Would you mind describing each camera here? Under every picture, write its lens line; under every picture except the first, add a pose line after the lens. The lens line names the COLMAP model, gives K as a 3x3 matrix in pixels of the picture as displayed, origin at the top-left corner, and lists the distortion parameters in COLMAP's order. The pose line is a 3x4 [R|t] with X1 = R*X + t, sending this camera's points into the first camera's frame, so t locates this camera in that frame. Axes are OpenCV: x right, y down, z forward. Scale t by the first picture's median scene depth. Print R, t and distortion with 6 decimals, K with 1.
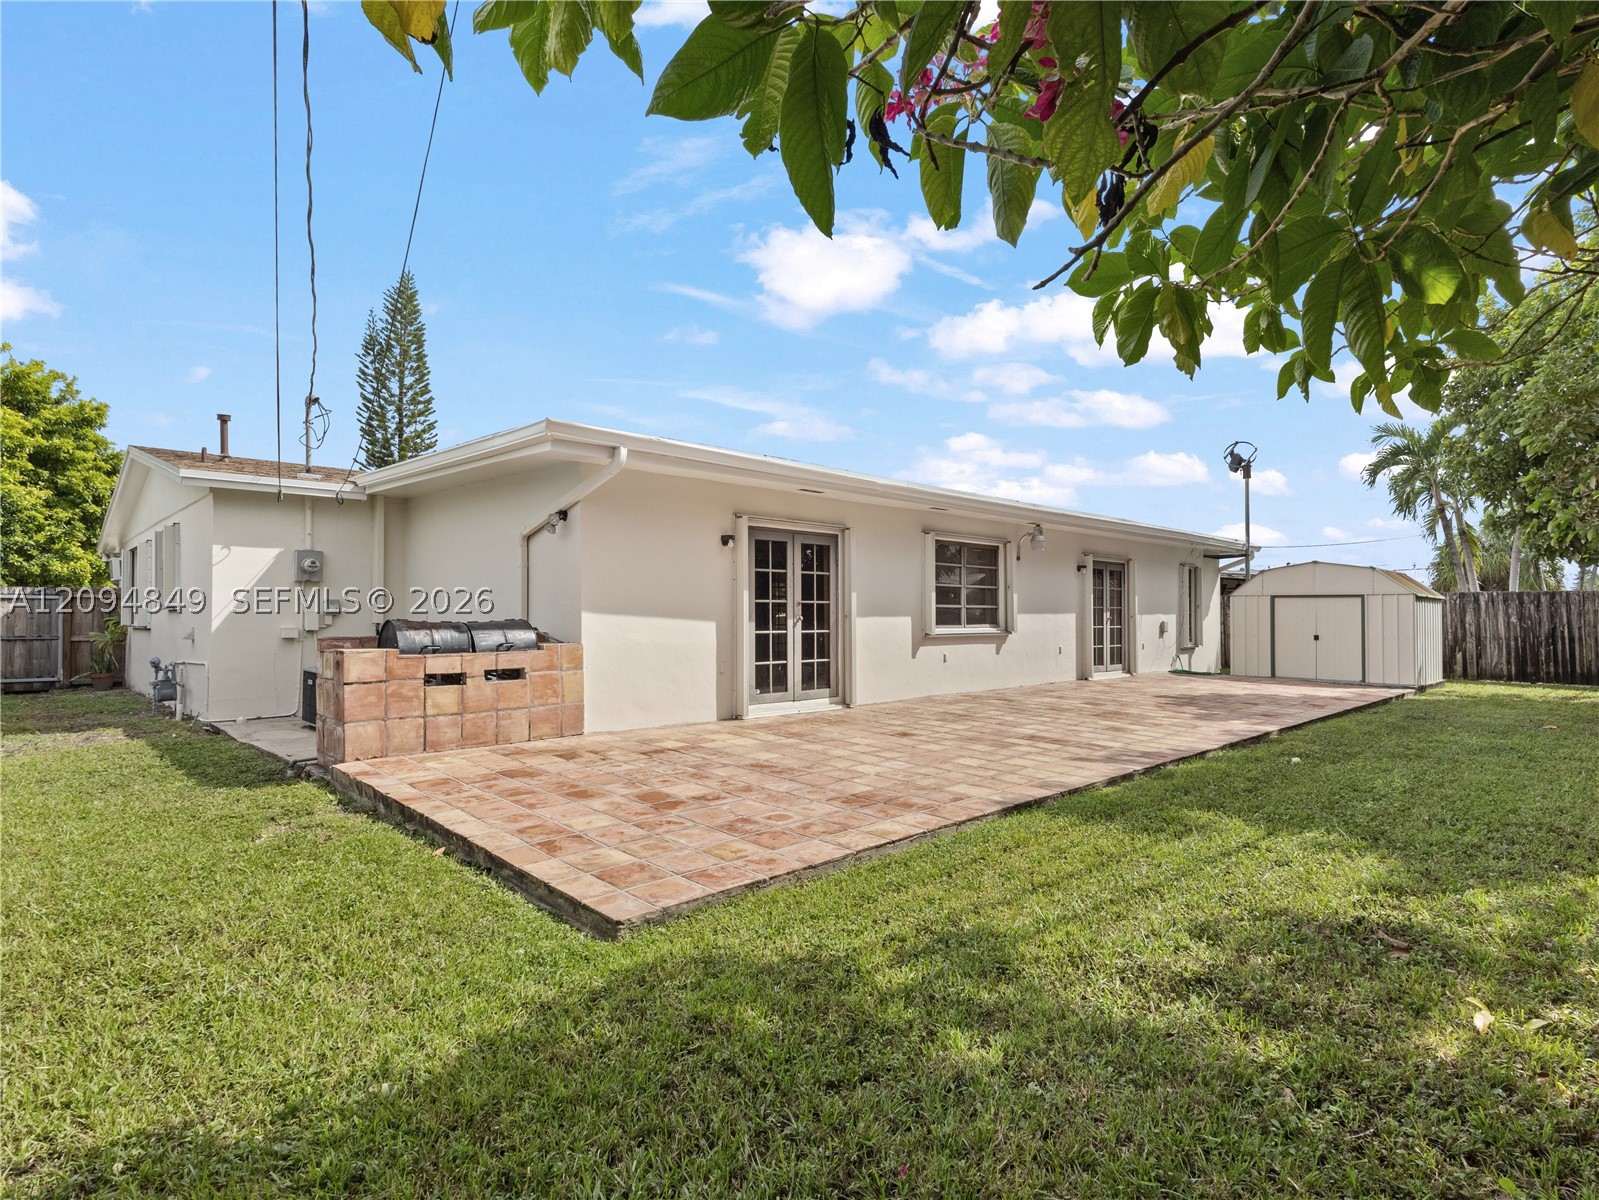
lens RADIAL K [[839.0, 0, 802.4], [0, 839.0, 596.2], [0, 0, 1]] dist [0.006928, 0.001490]
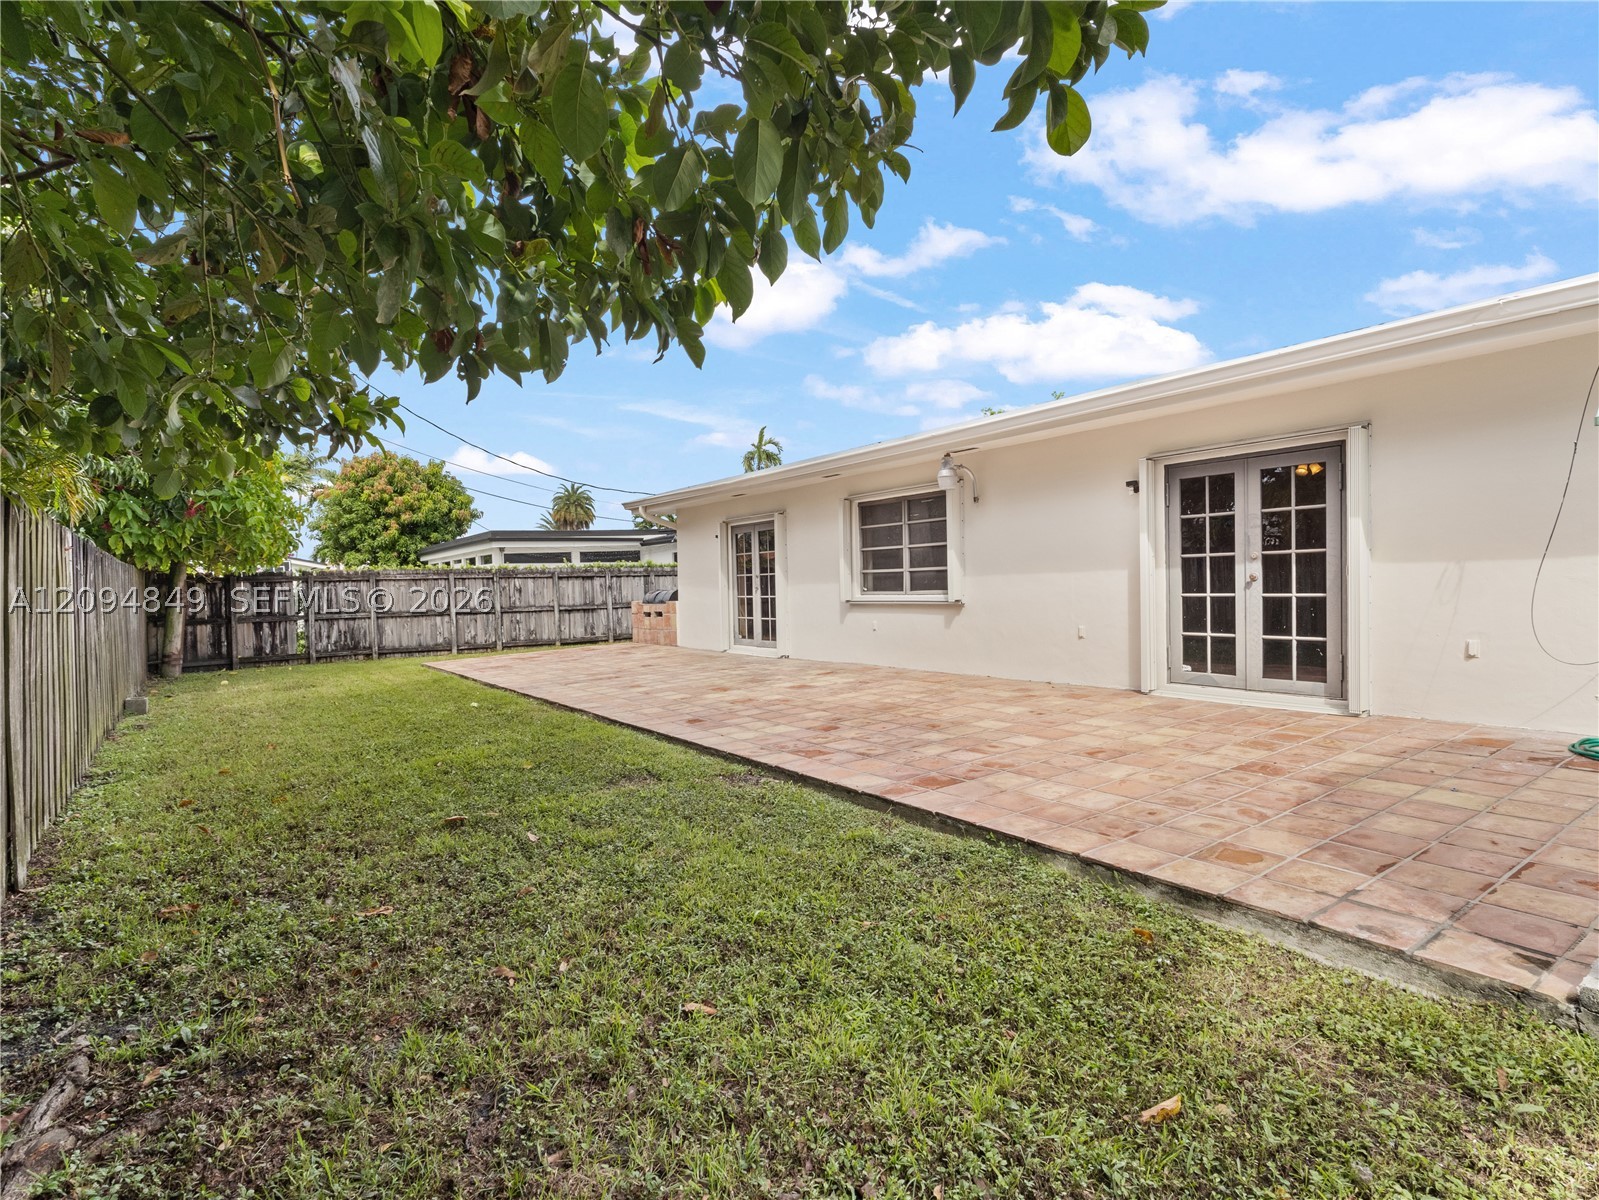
lens RADIAL K [[839.0, 0, 802.4], [0, 839.0, 596.2], [0, 0, 1]] dist [0.006928, 0.001490]
pose [[-0.148947, 0.015852, -0.988718, 1.007969], [0.047586, 0.998828, 0.008845, 0.024859], [0.987700, -0.045732, -0.149527, 0.963300]]
